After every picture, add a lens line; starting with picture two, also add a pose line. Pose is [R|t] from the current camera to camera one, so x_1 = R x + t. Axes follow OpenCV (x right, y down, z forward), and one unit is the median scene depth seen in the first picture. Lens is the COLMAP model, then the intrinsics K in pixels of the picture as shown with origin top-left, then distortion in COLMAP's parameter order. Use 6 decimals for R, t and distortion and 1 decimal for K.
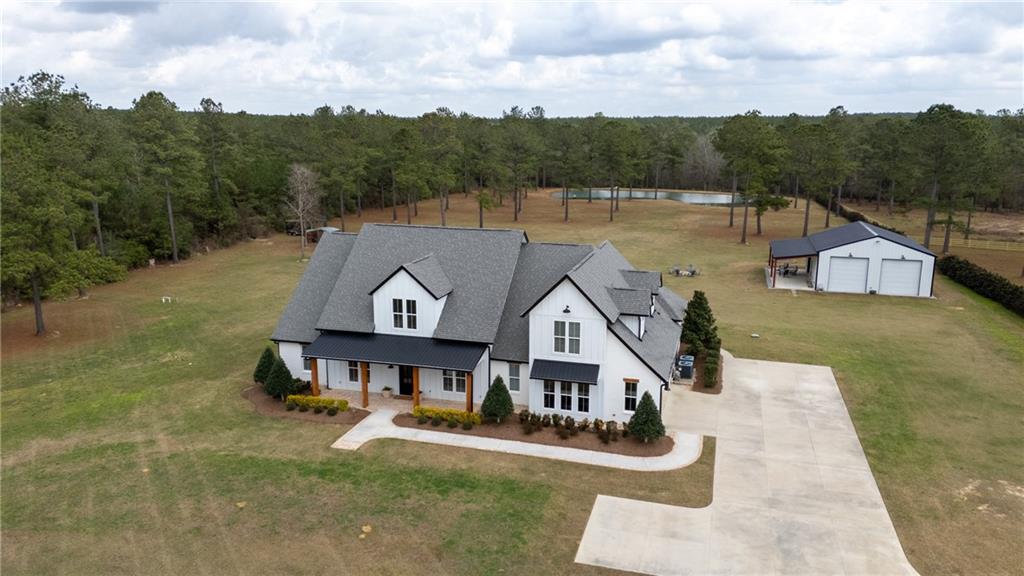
lens RADIAL K [[745.7, 0, 514.1], [0, 745.7, 284.1], [0, 0, 1]] dist [0.084068, -0.074716]
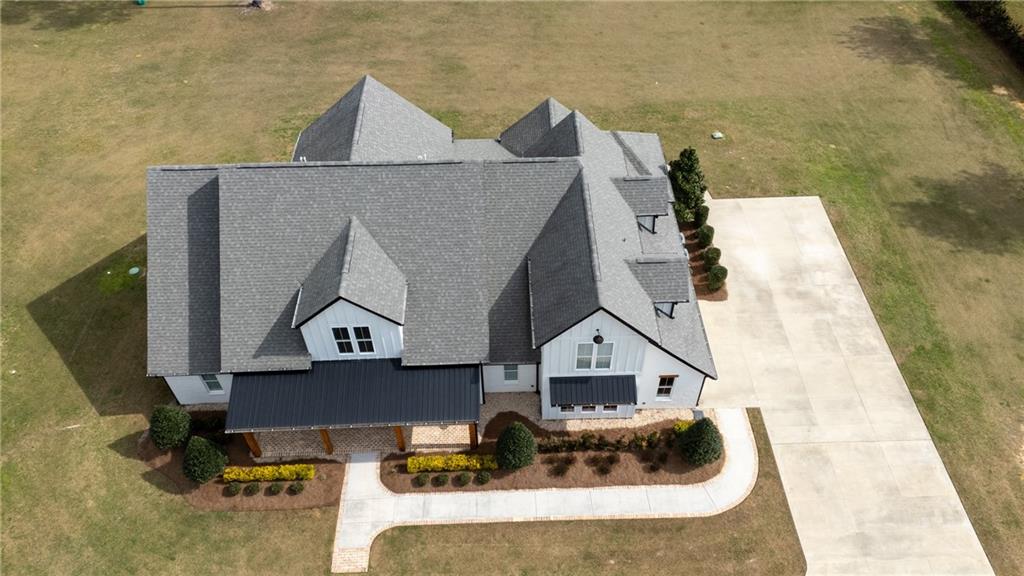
lens RADIAL K [[745.7, 0, 514.1], [0, 745.7, 284.1], [0, 0, 1]] dist [0.084068, -0.074716]
pose [[0.952145, -0.235781, 0.194492, -0.129615], [0.079099, 0.804736, 0.588340, -0.415893], [-0.295234, -0.544801, 0.784875, 0.436012]]
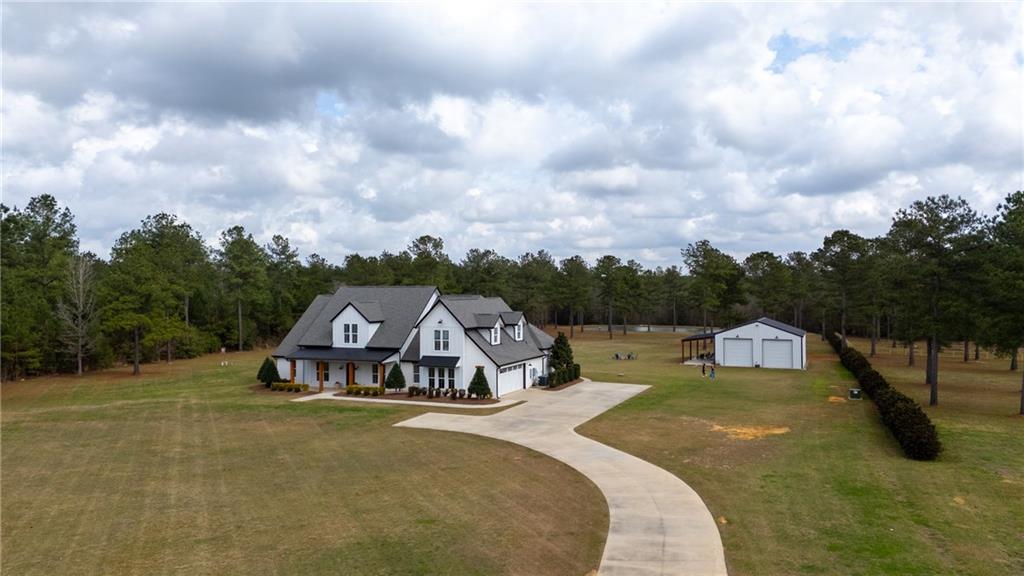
lens RADIAL K [[741.1, 0, 512.0], [0, 741.1, 288.0], [0, 0, 1]] dist [0.125944, -0.198237]
pose [[0.992665, -0.005241, -0.120786, 0.387068], [-0.020609, 0.977102, -0.211769, 0.276758], [0.119130, 0.212705, 0.969827, -0.509899]]
